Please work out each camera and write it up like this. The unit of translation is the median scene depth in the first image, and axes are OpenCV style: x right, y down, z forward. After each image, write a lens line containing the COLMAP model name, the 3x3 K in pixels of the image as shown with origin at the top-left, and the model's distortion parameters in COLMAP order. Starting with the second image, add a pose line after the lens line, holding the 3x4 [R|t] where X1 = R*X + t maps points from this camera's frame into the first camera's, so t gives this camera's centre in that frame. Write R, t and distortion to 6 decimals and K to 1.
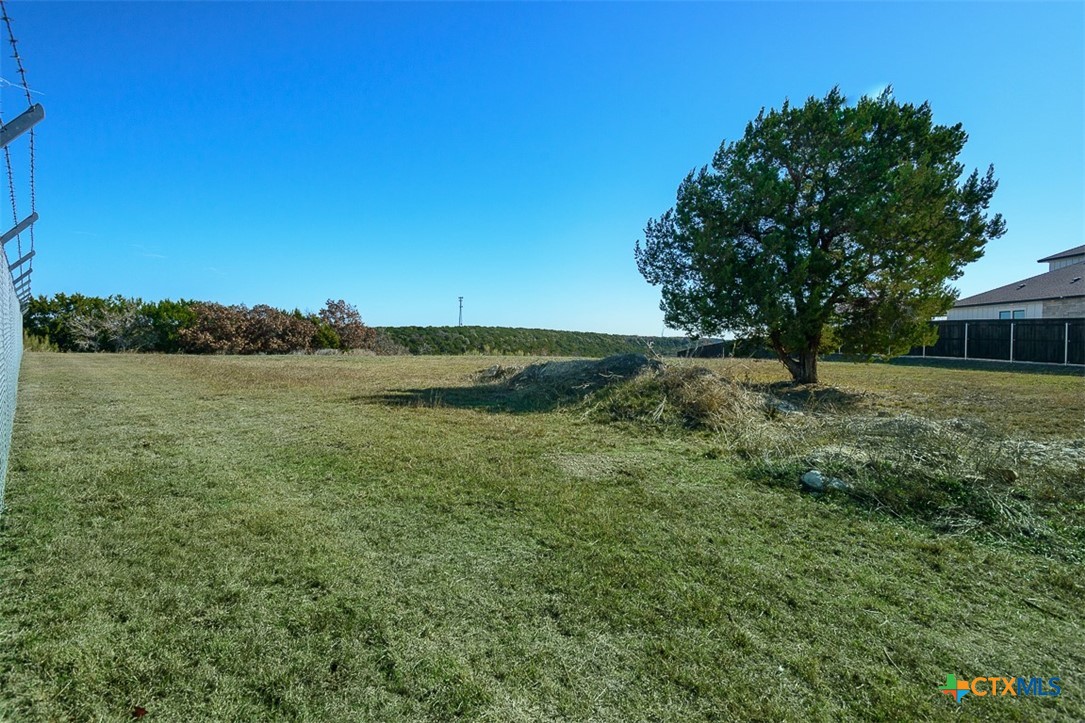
lens RADIAL K [[521.5, 0, 543.4], [0, 521.5, 346.3], [0, 0, 1]] dist [0.033947, 0.000140]
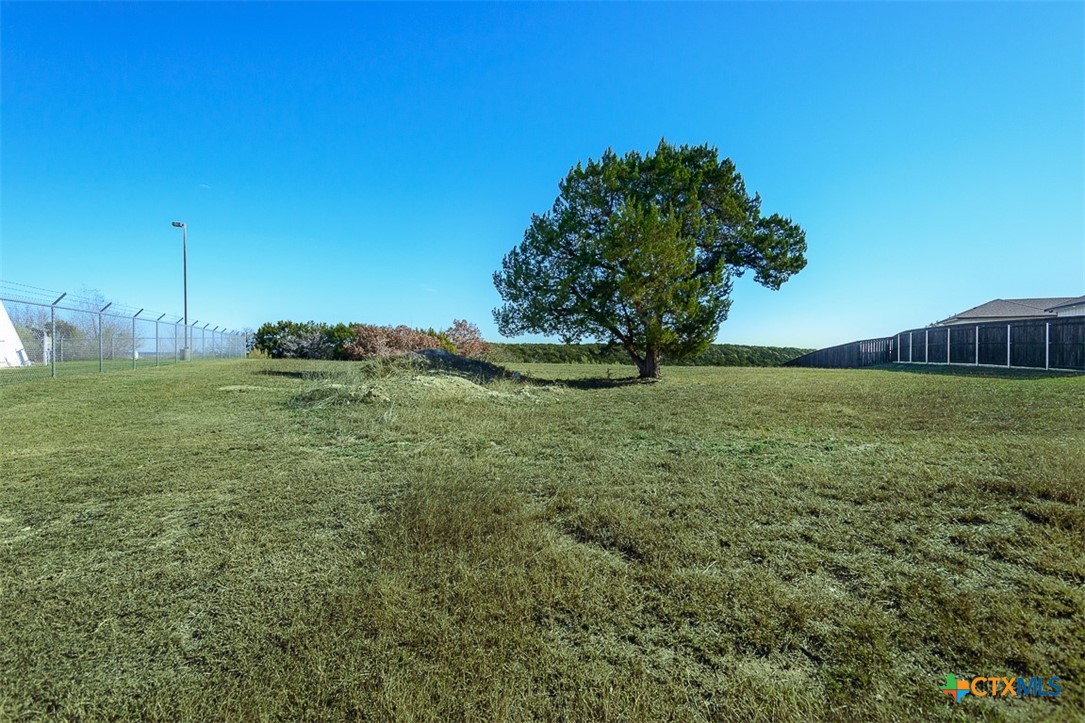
lens RADIAL K [[521.5, 0, 543.4], [0, 521.5, 346.3], [0, 0, 1]] dist [0.033947, 0.000140]
pose [[0.935005, -0.009255, -0.354514, 0.283856], [-0.002103, 0.999497, -0.031638, 0.014685], [0.354628, 0.030328, 0.934515, -0.087424]]
